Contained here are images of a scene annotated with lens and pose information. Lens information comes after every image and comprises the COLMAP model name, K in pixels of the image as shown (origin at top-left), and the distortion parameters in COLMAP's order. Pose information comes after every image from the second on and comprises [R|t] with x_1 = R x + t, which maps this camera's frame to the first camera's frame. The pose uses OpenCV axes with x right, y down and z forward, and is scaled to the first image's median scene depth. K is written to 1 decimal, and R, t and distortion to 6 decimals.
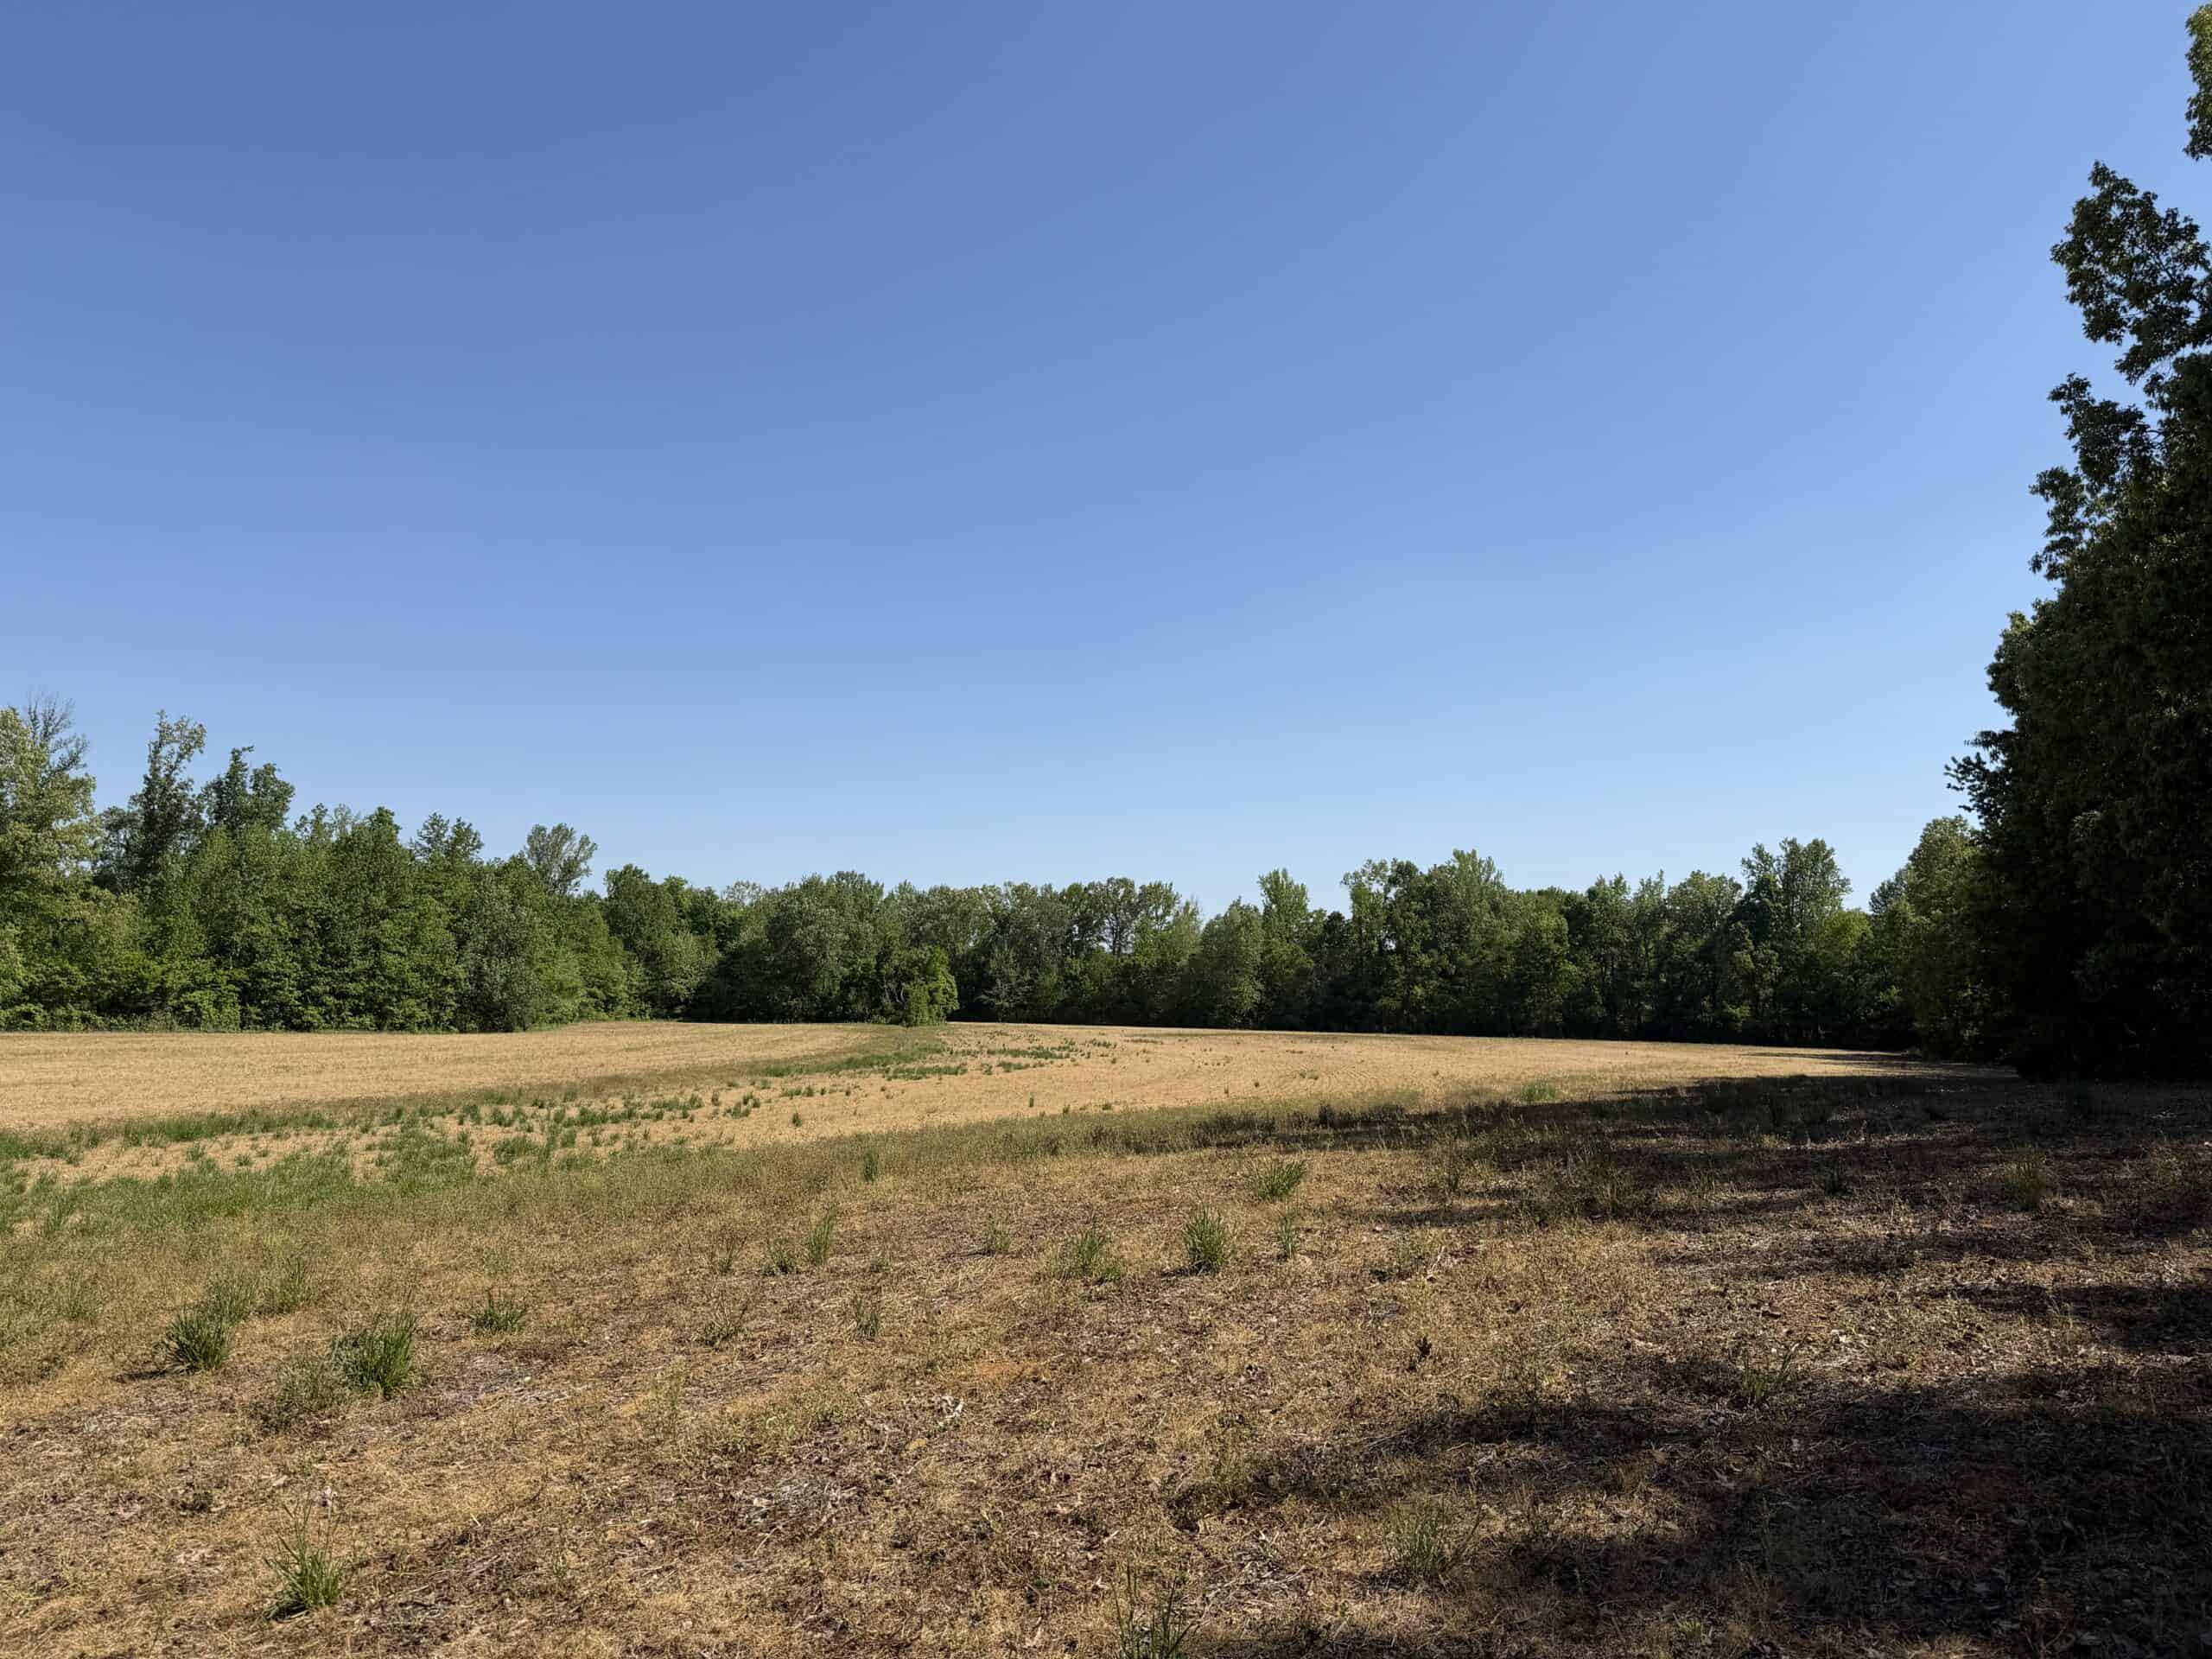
lens RADIAL K [[1538.6, 0, 1094.1], [0, 1538.6, 813.8], [0, 0, 1]] dist [0.061552, -0.095062]
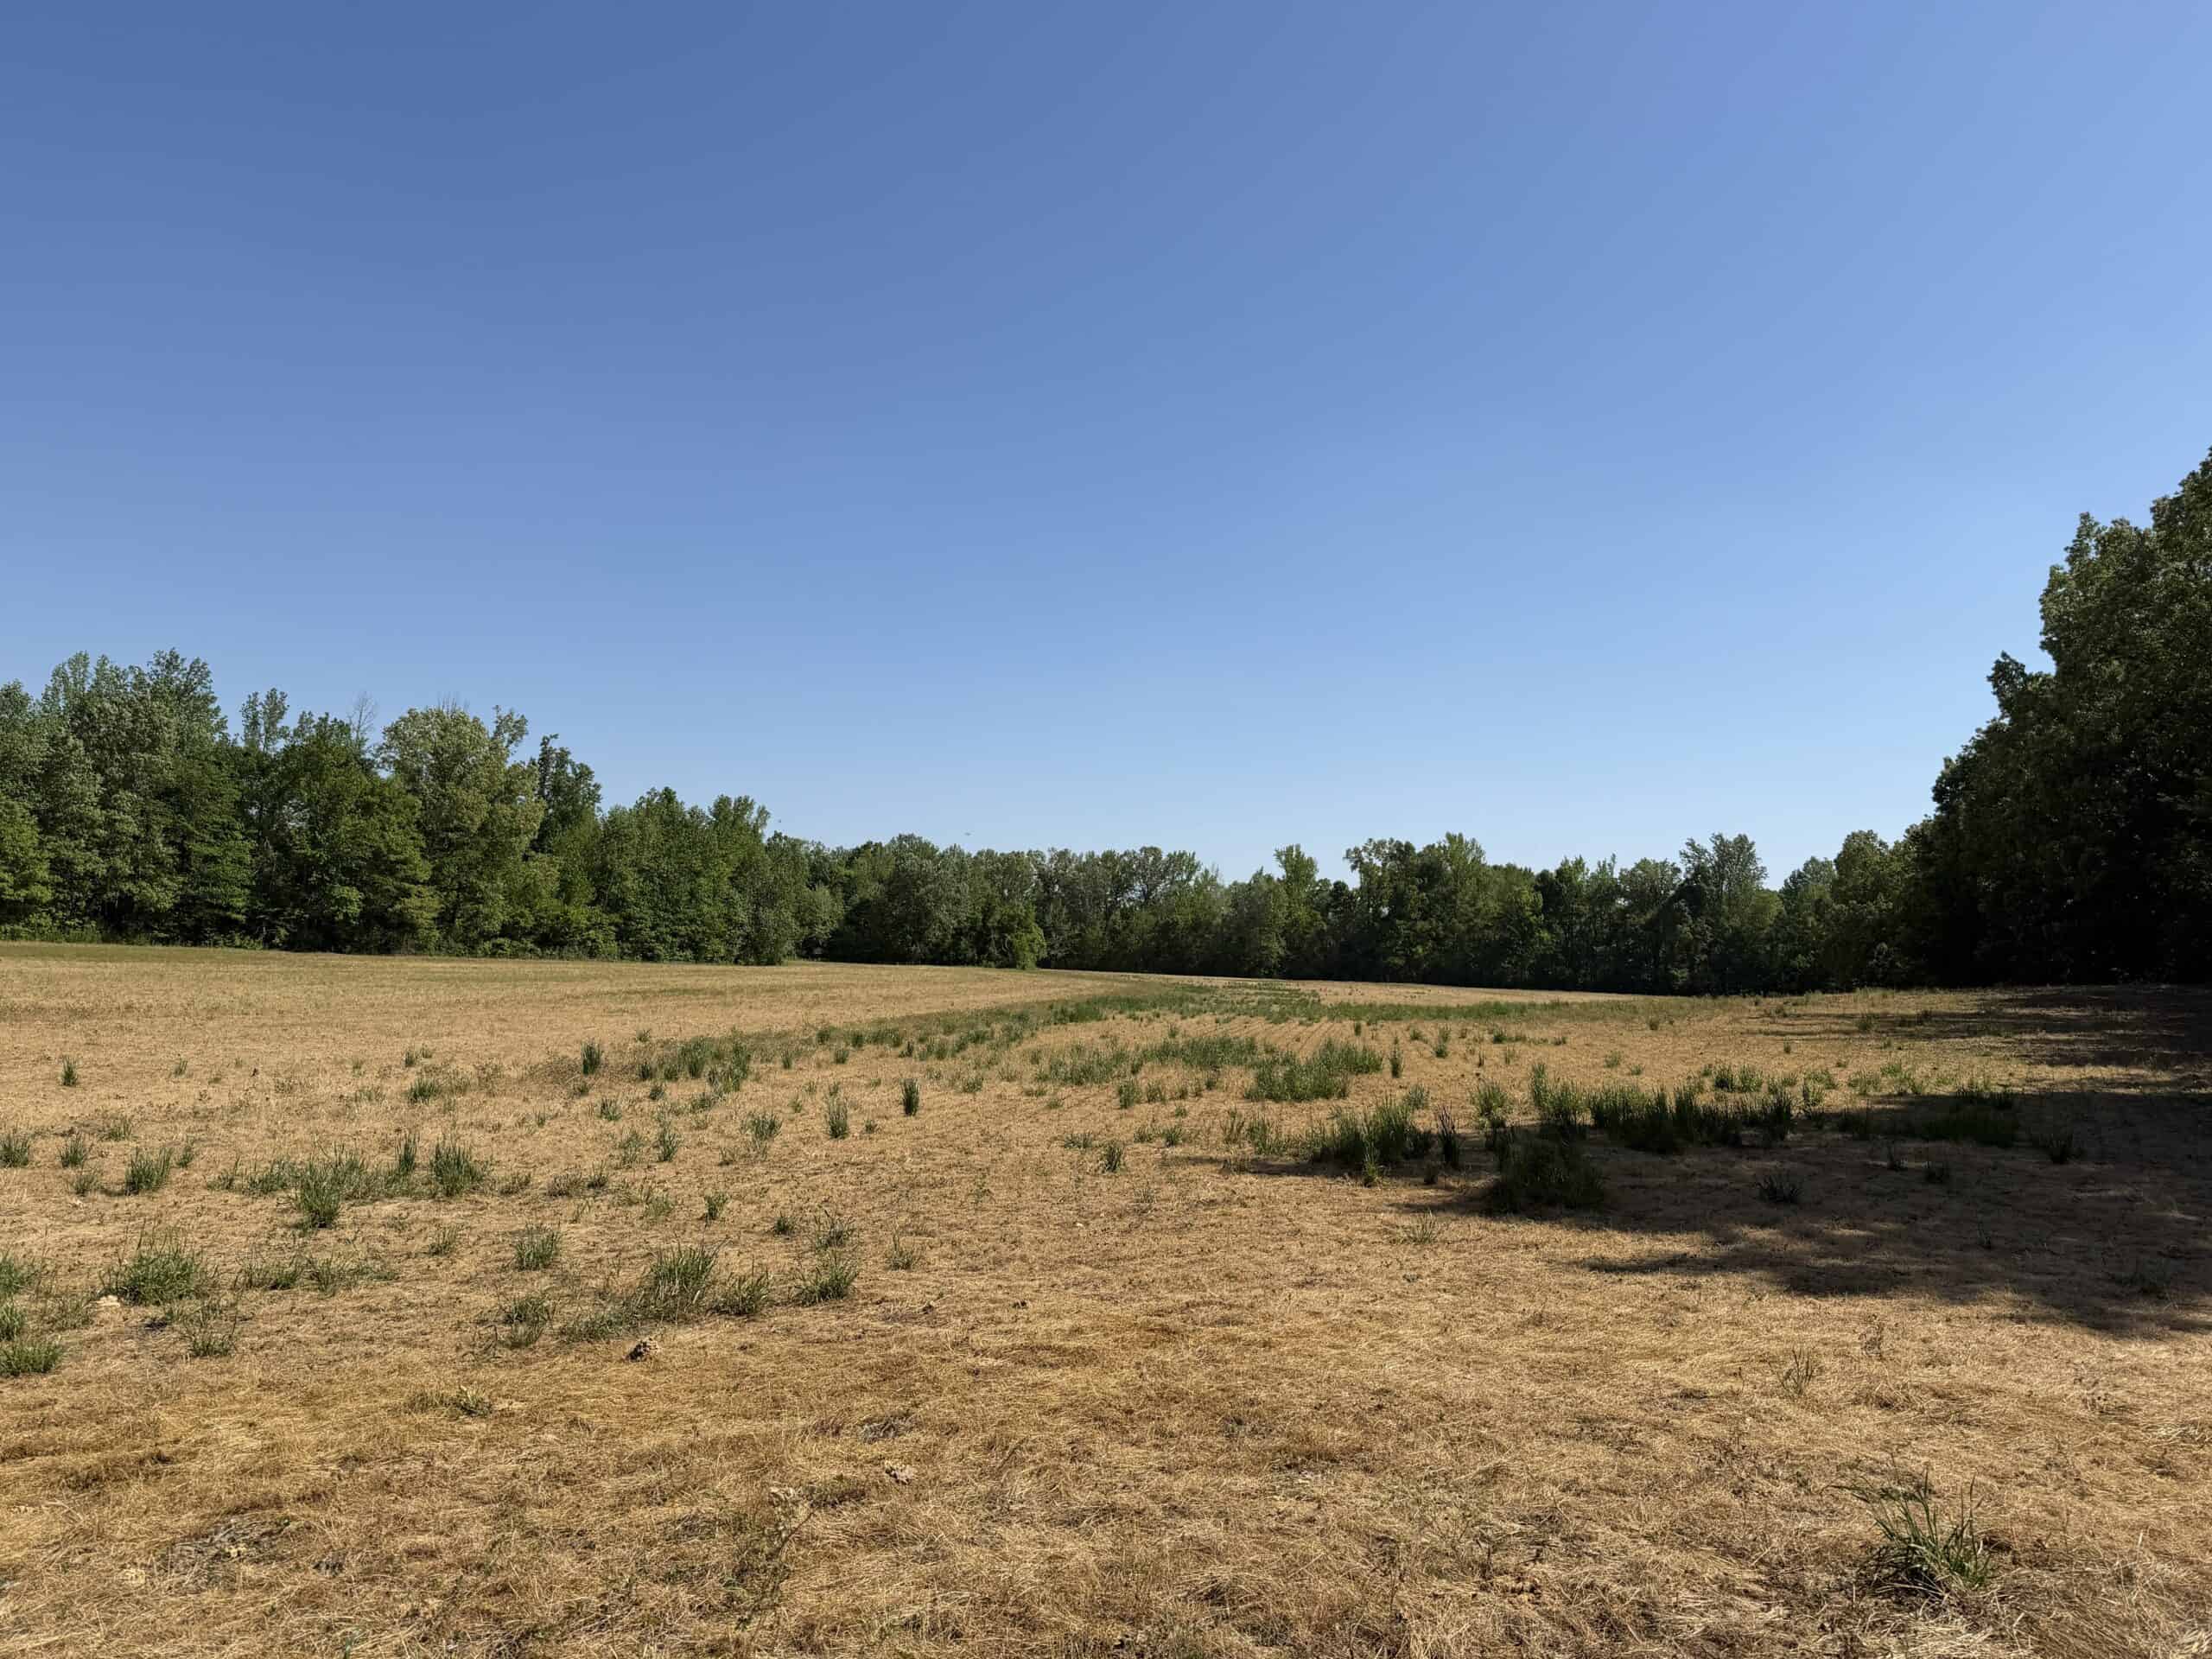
lens RADIAL K [[1534.5, 0, 1106.0], [0, 1534.5, 829.5], [0, 0, 1]] dist [0.095197, -0.138648]
pose [[0.996859, 0.027794, 0.074155, -0.136936], [-0.030773, 0.998752, 0.039336, -0.021408], [-0.072969, -0.041494, 0.996471, -0.199405]]
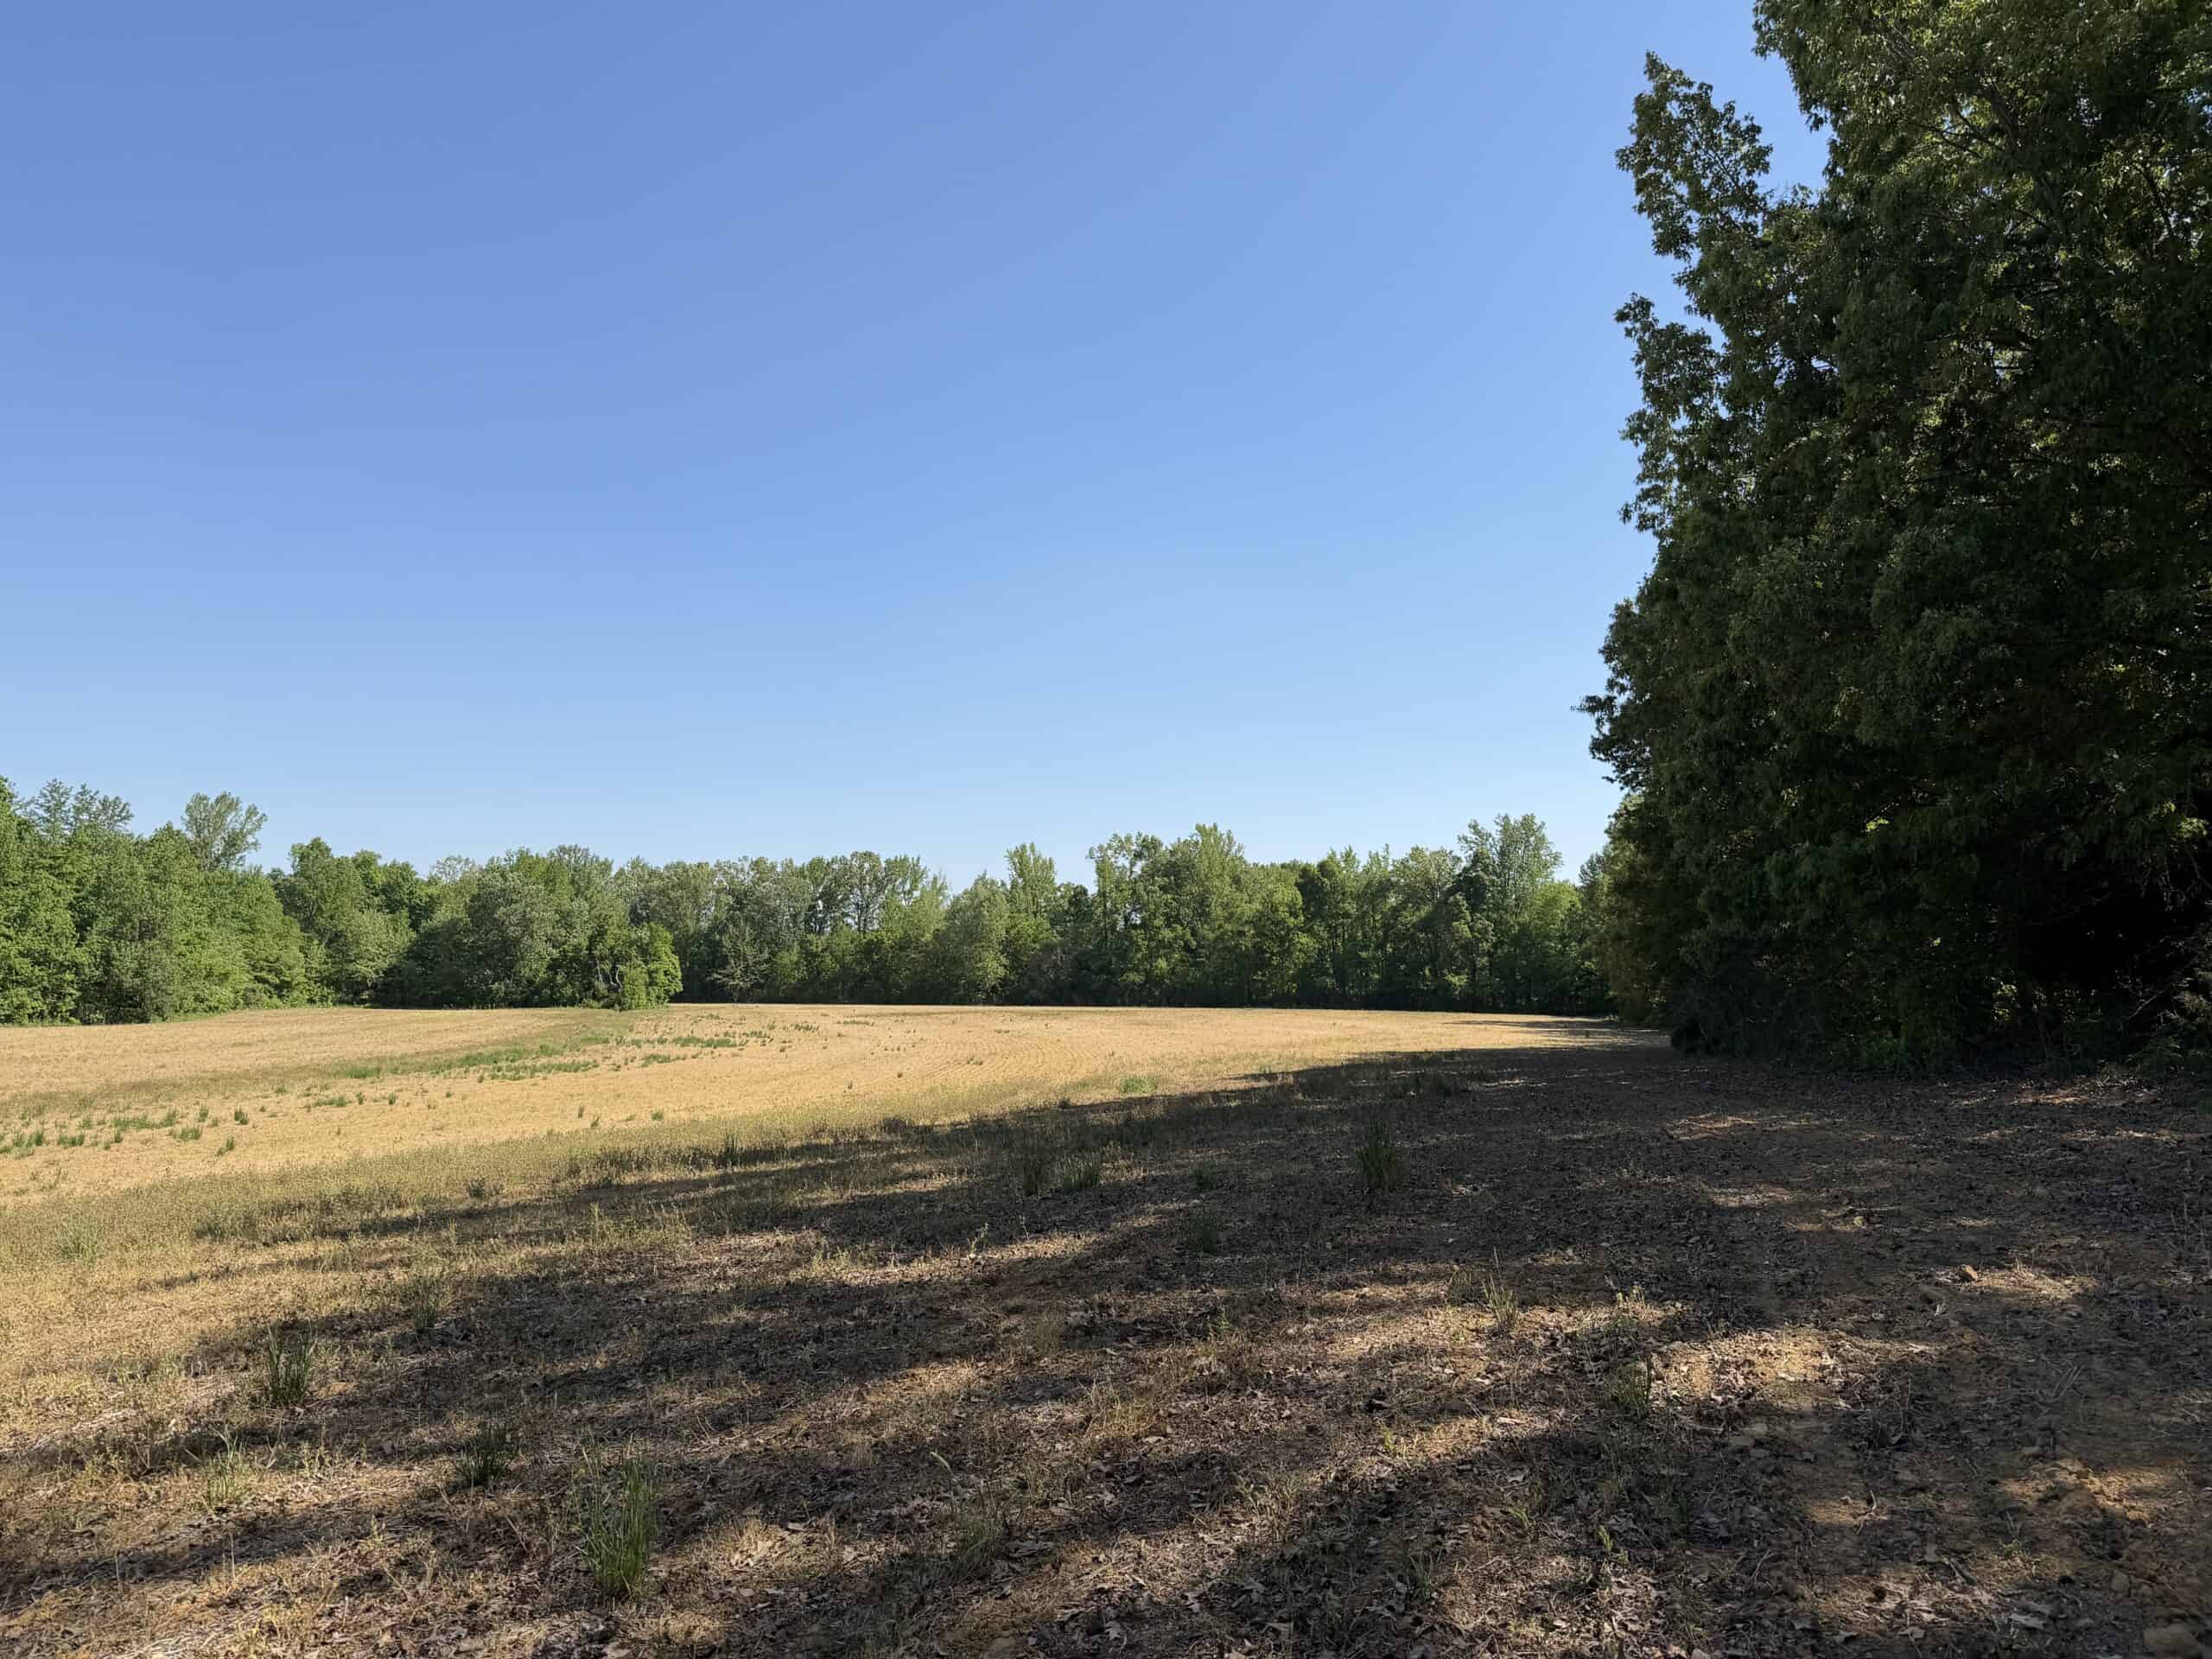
lens RADIAL K [[1534.5, 0, 1106.0], [0, 1534.5, 829.5], [0, 0, 1]] dist [0.095197, -0.138648]
pose [[0.988291, 0.002204, 0.152563, 0.024885], [-0.006236, 0.999644, 0.025957, 0.001200], [-0.152451, -0.026604, 0.987953, 0.017817]]
